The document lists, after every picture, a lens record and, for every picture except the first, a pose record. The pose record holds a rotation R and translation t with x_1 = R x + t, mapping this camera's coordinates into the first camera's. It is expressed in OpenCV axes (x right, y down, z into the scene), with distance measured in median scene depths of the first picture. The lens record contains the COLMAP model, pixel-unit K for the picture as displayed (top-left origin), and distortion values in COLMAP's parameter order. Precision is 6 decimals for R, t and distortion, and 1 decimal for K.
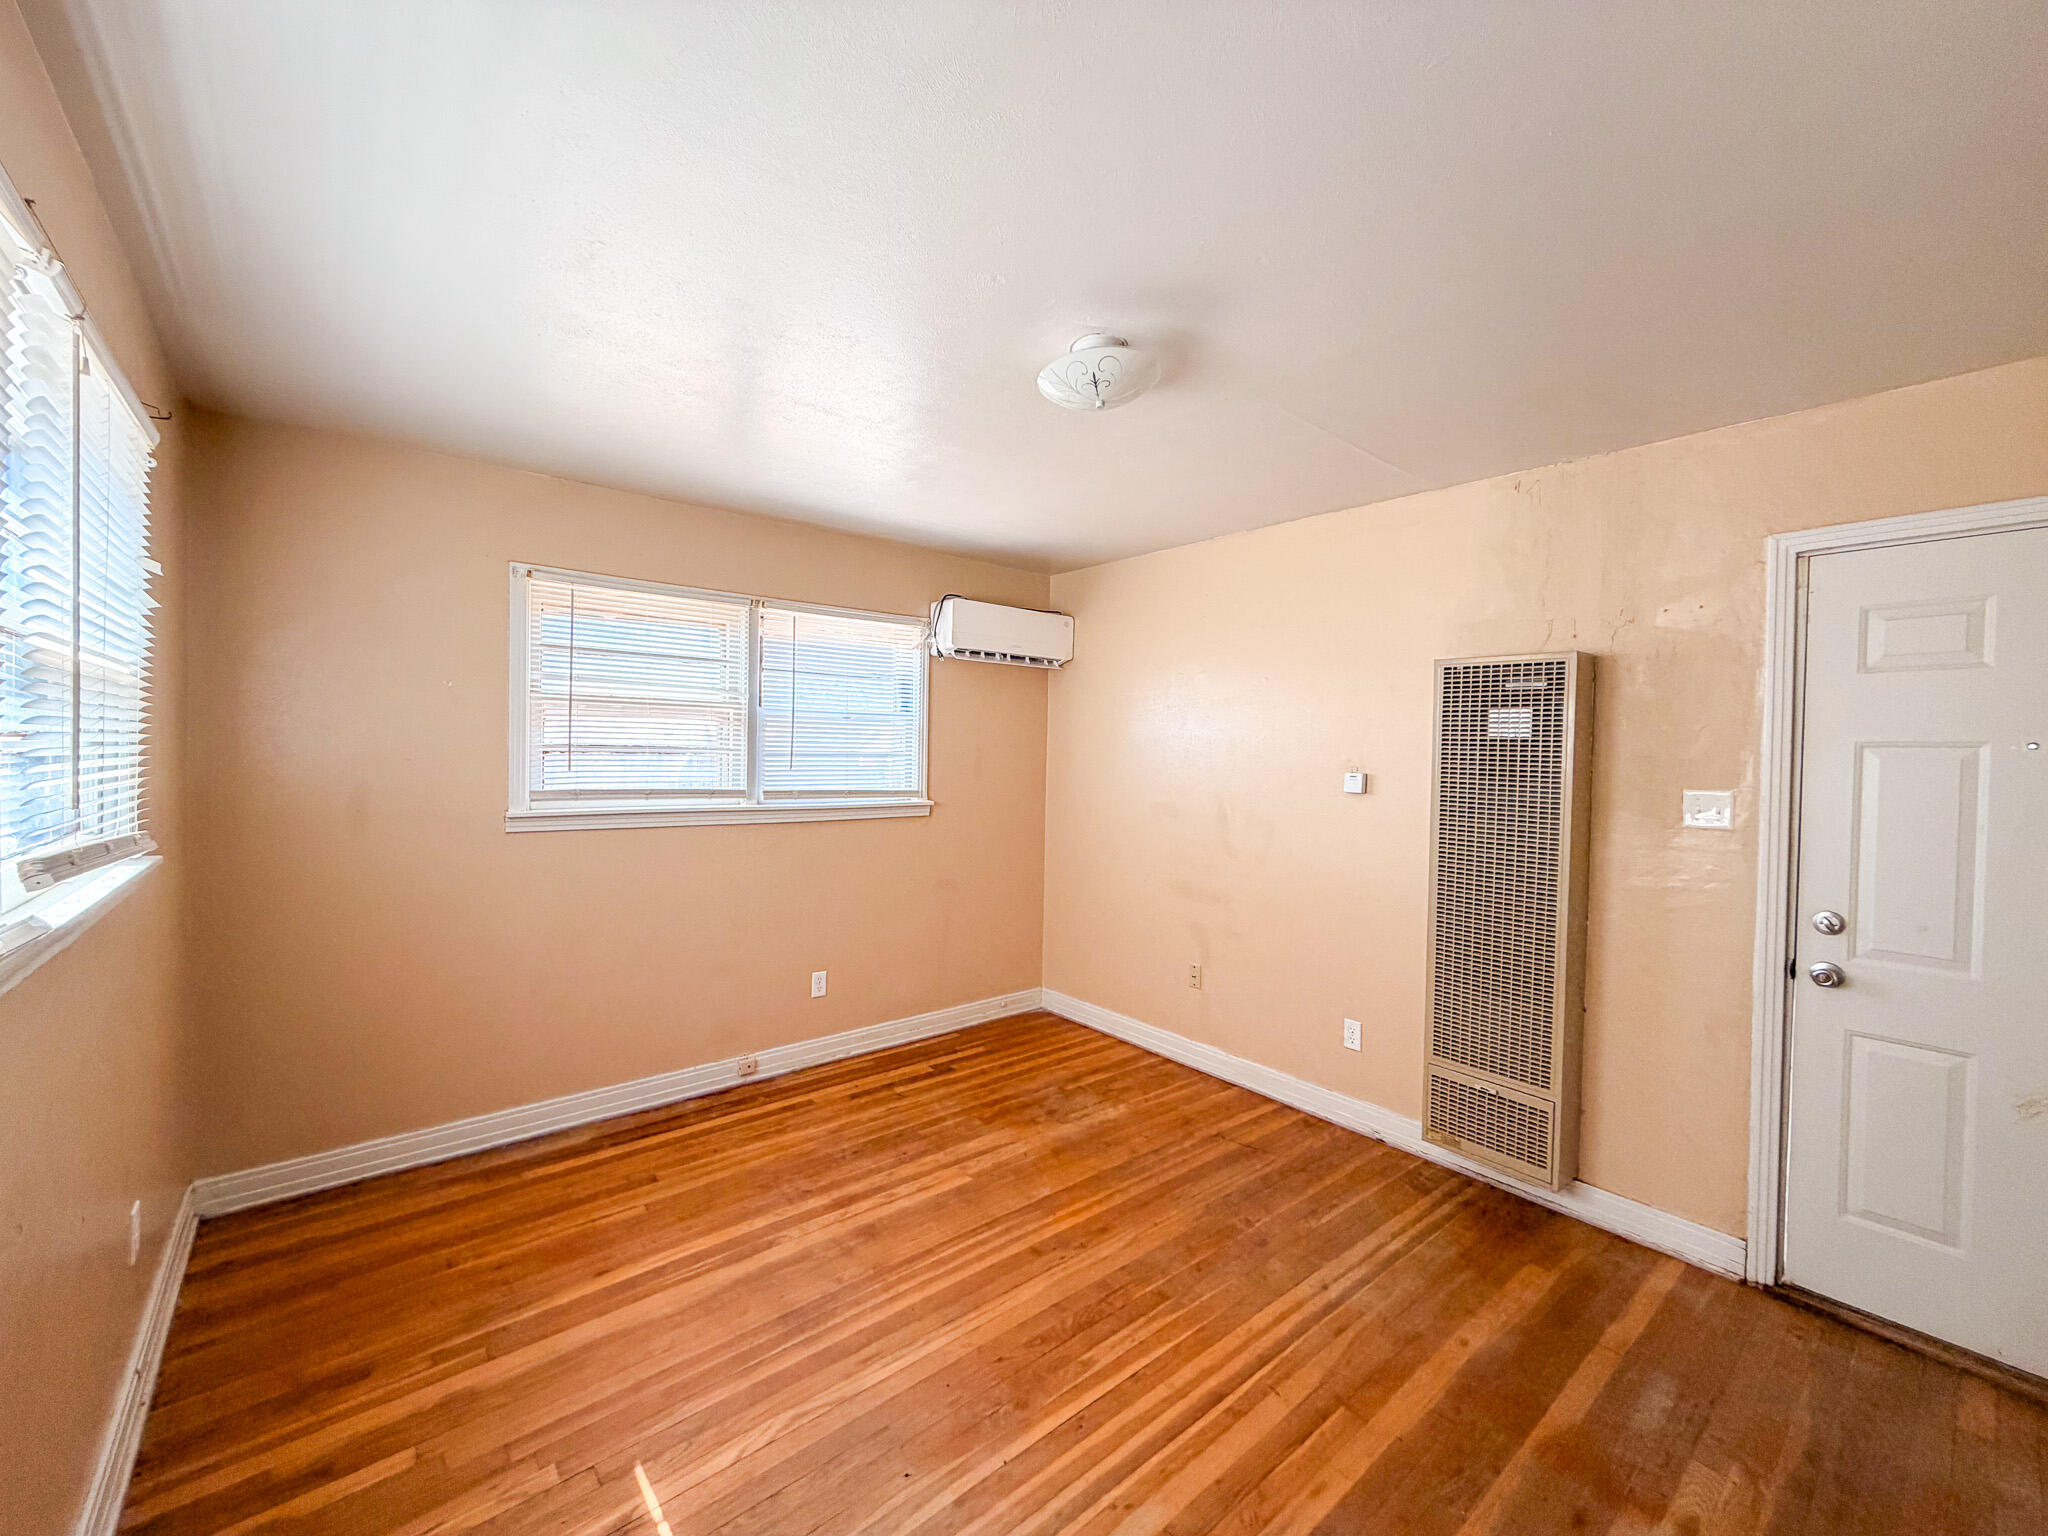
lens RADIAL K [[818.1, 0, 1018.5], [0, 818.1, 765.0], [0, 0, 1]] dist [-0.000062, 0.000002]
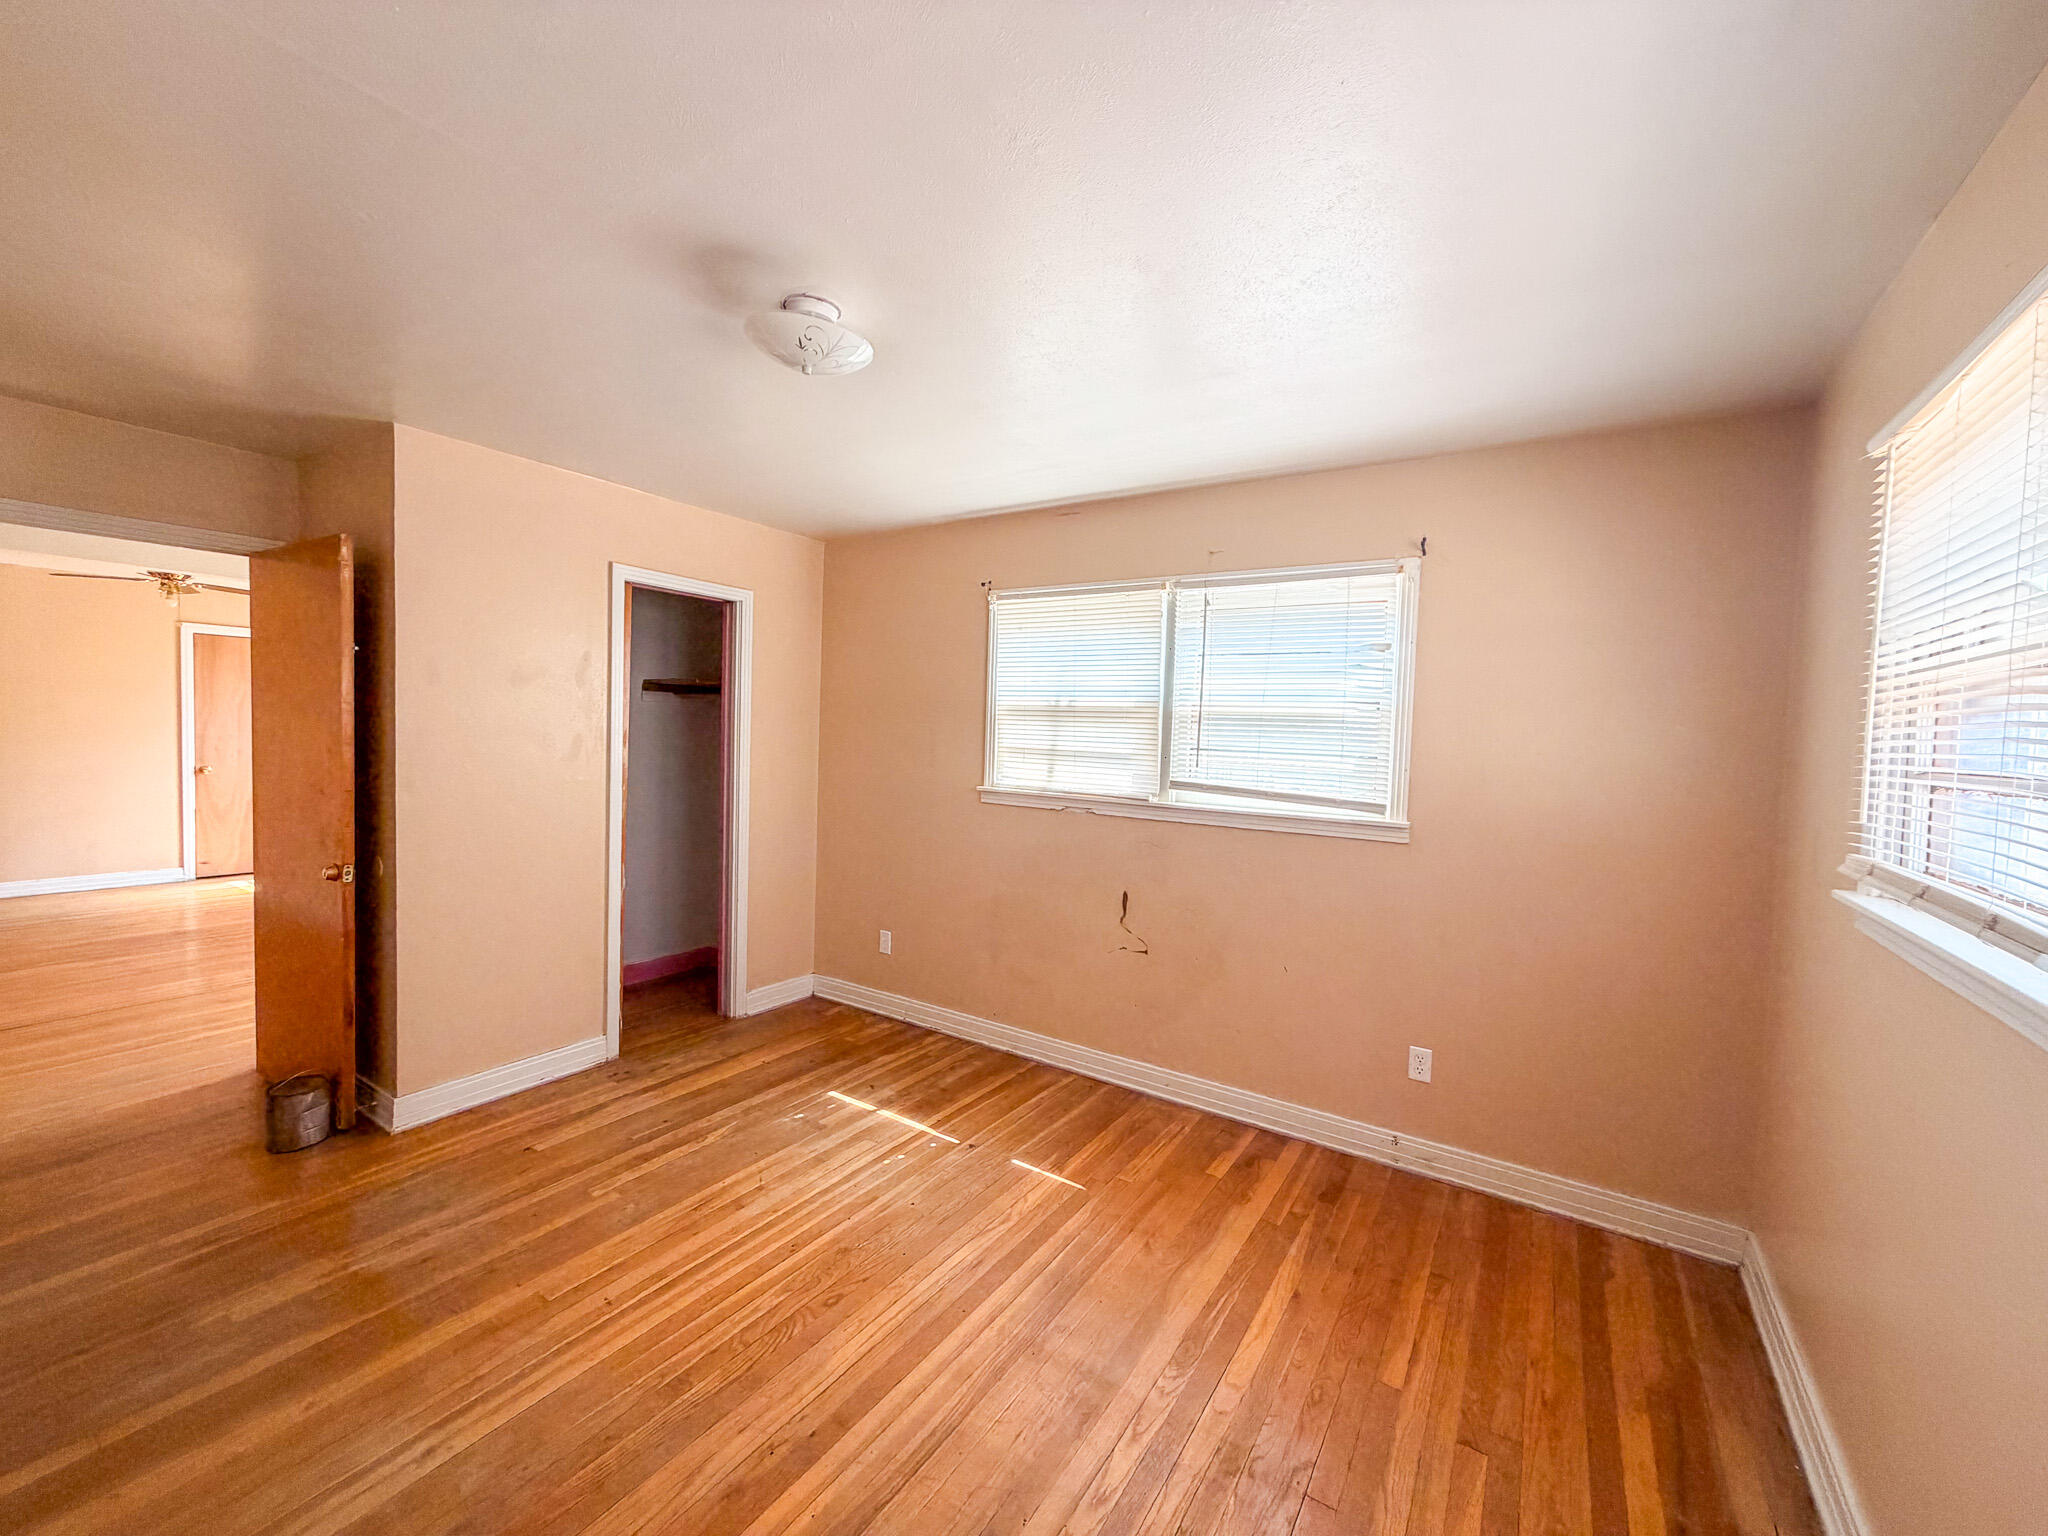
lens RADIAL K [[818.1, 0, 1018.5], [0, 818.1, 765.0], [0, 0, 1]] dist [-0.000062, 0.000002]
pose [[-0.956926, -0.038331, -0.287789, 0.121121], [-0.056156, 0.996964, 0.053937, -0.037726], [0.284848, 0.067774, -0.956174, 2.020123]]
